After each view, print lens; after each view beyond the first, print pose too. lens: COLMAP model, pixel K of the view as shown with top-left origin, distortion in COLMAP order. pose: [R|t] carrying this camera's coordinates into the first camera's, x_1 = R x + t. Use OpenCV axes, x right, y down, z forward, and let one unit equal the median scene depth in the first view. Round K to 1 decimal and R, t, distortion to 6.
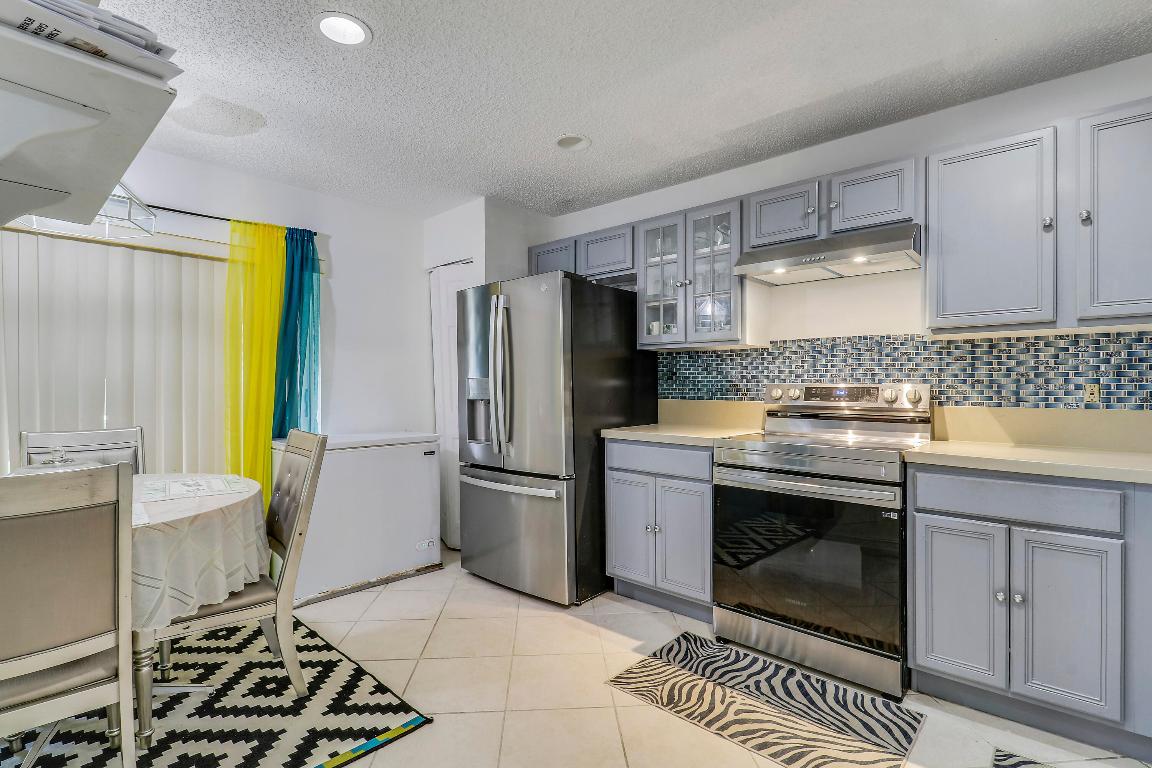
lens RADIAL K [[504.5, 0, 601.5], [0, 504.5, 377.6], [0, 0, 1]] dist [-0.001818, -0.000739]
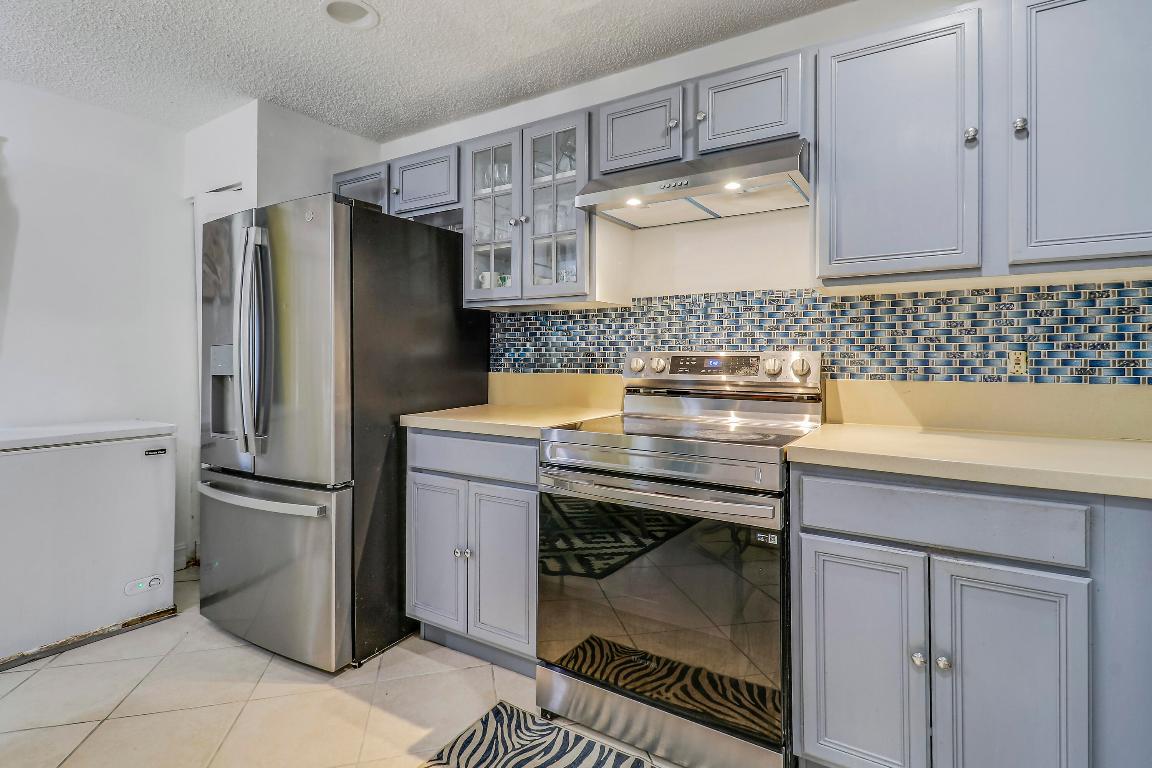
lens RADIAL K [[524.3, 0, 562.4], [0, 524.3, 343.8], [0, 0, 1]] dist [0.009659, -0.000455]
pose [[0.992930, -0.000764, 0.118698, 0.157260], [0.001249, 0.999991, -0.004009, 0.002970], [-0.118694, 0.004129, 0.992922, 0.238637]]
